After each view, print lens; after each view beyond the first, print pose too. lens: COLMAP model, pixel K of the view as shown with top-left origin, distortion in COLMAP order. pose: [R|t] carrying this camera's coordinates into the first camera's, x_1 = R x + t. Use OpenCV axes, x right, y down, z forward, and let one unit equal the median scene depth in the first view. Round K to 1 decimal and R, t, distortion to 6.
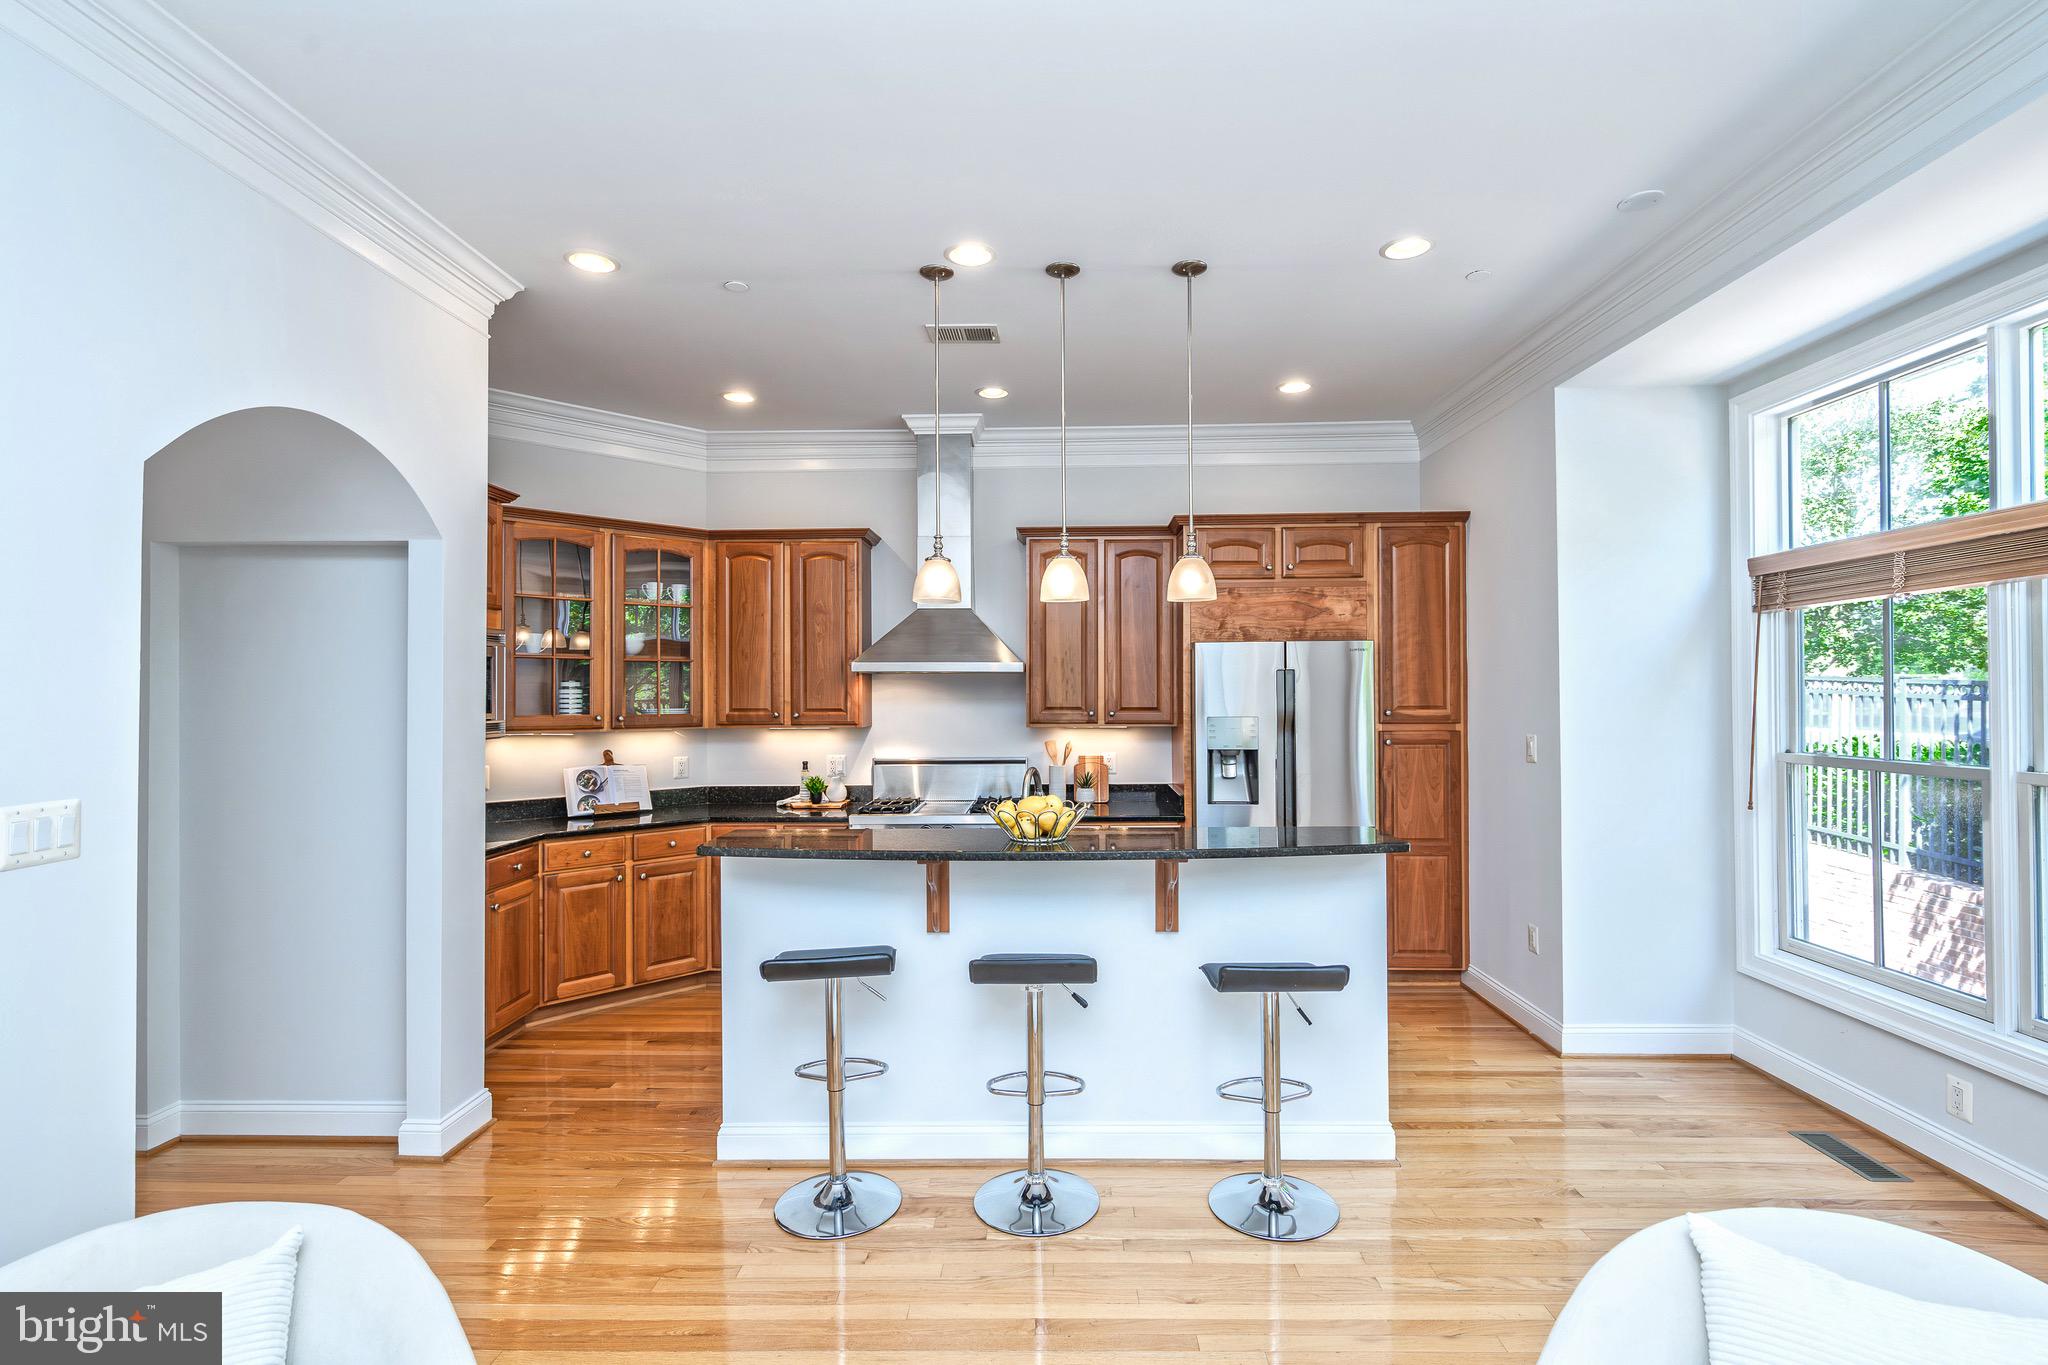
lens RADIAL K [[1023.2, 0, 1010.9], [0, 1023.2, 686.1], [0, 0, 1]] dist [-0.004622, 0.000318]
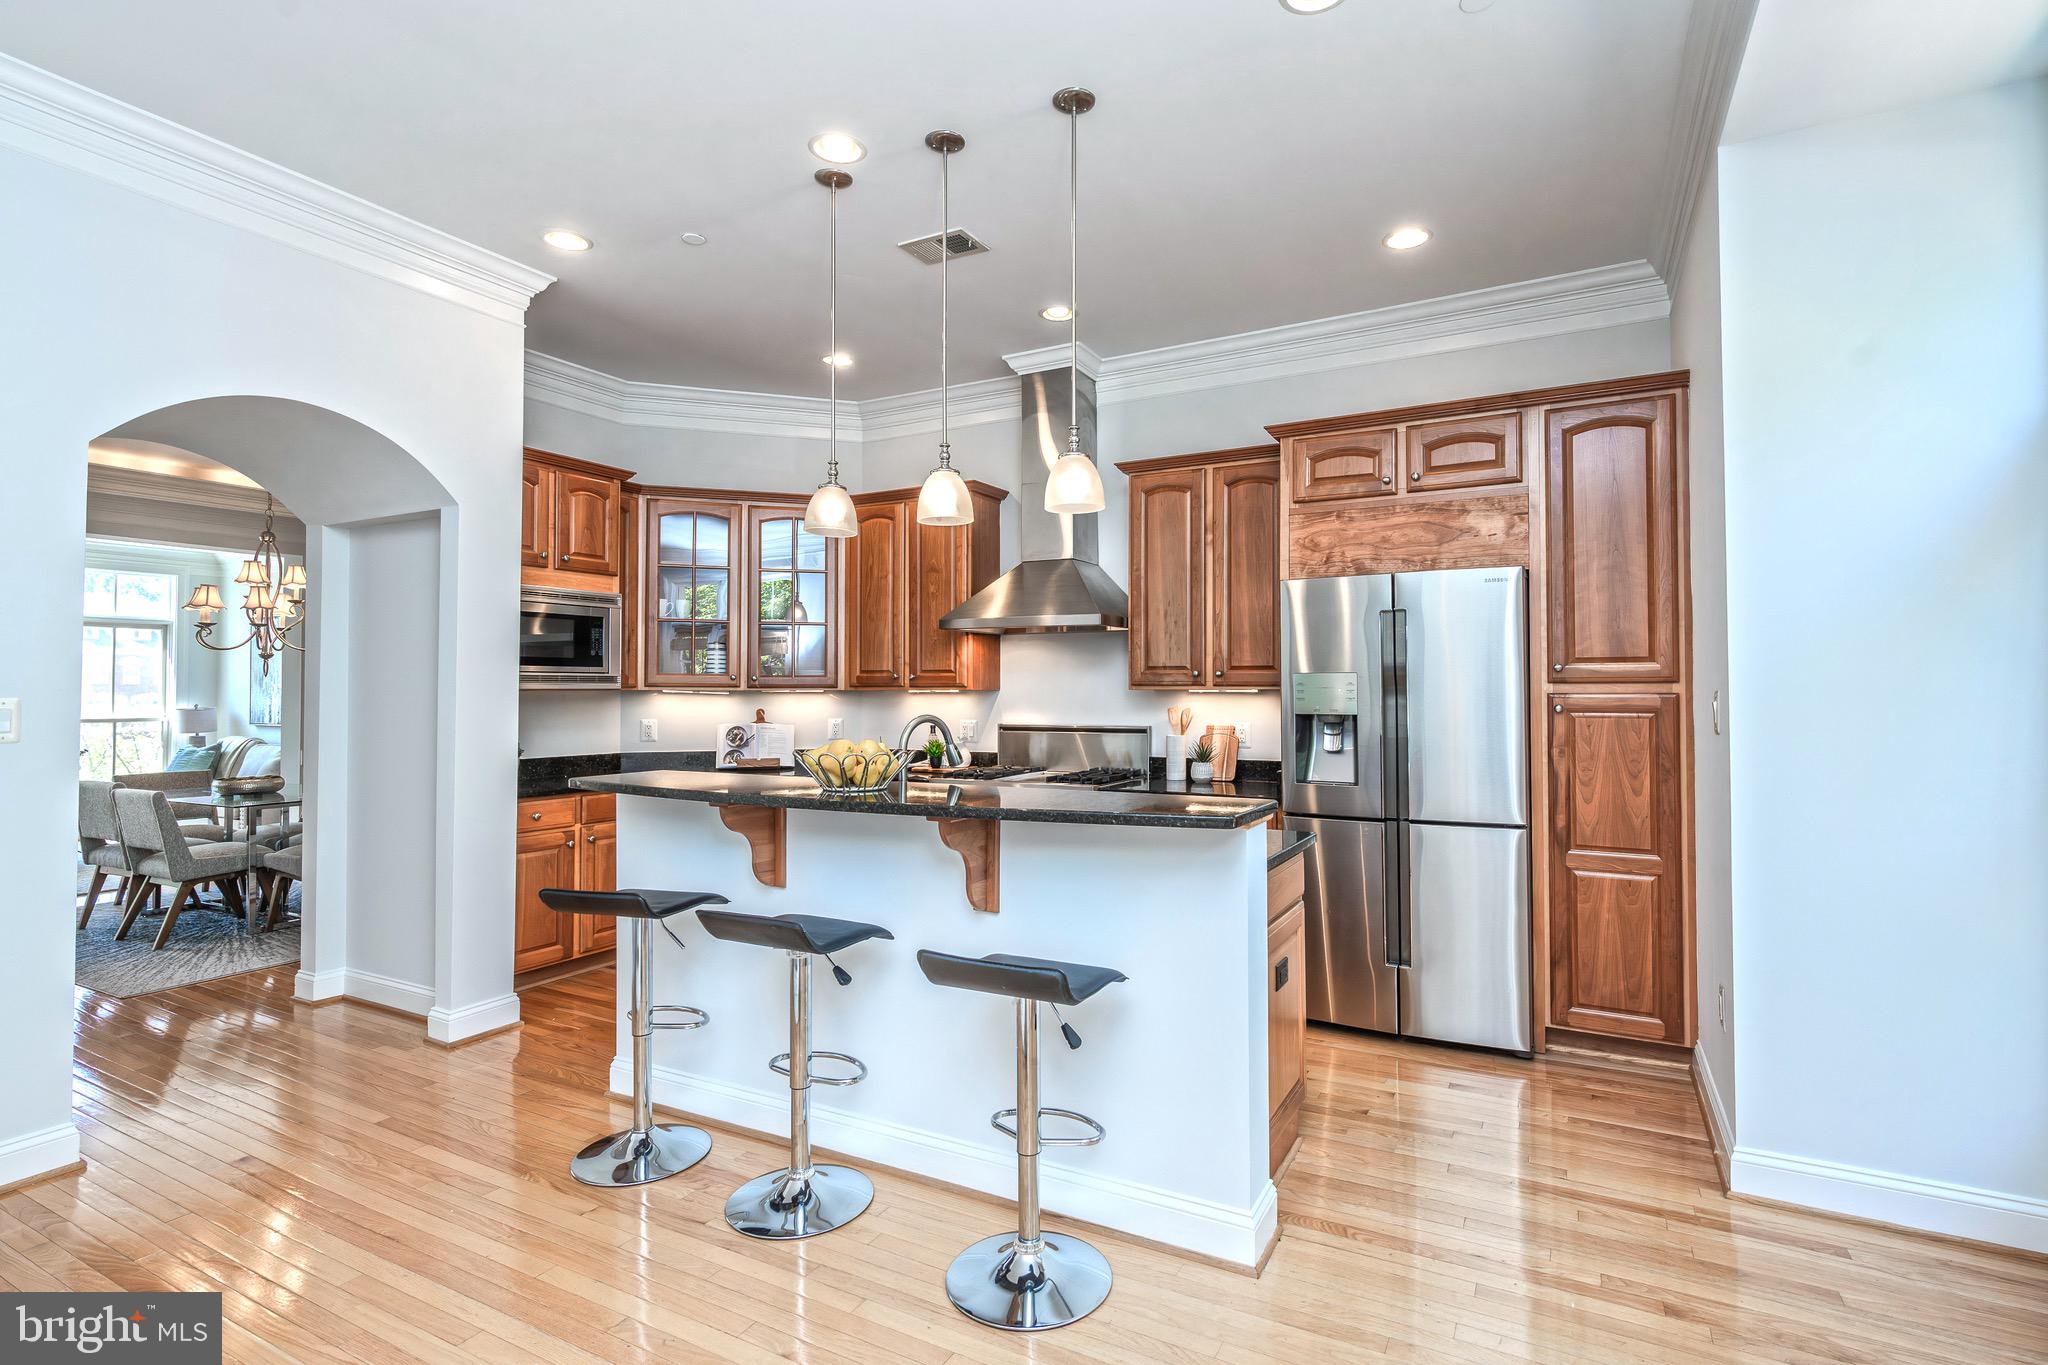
lens RADIAL K [[1023.2, 0, 1019.8], [0, 1023.2, 676.3], [0, 0, 1]] dist [-0.004622, 0.000318]
pose [[0.883276, -0.002134, -0.468848, 0.368415], [-0.002412, 0.999956, -0.009095, 0.039358], [0.468847, 0.009164, 0.883232, 0.191919]]
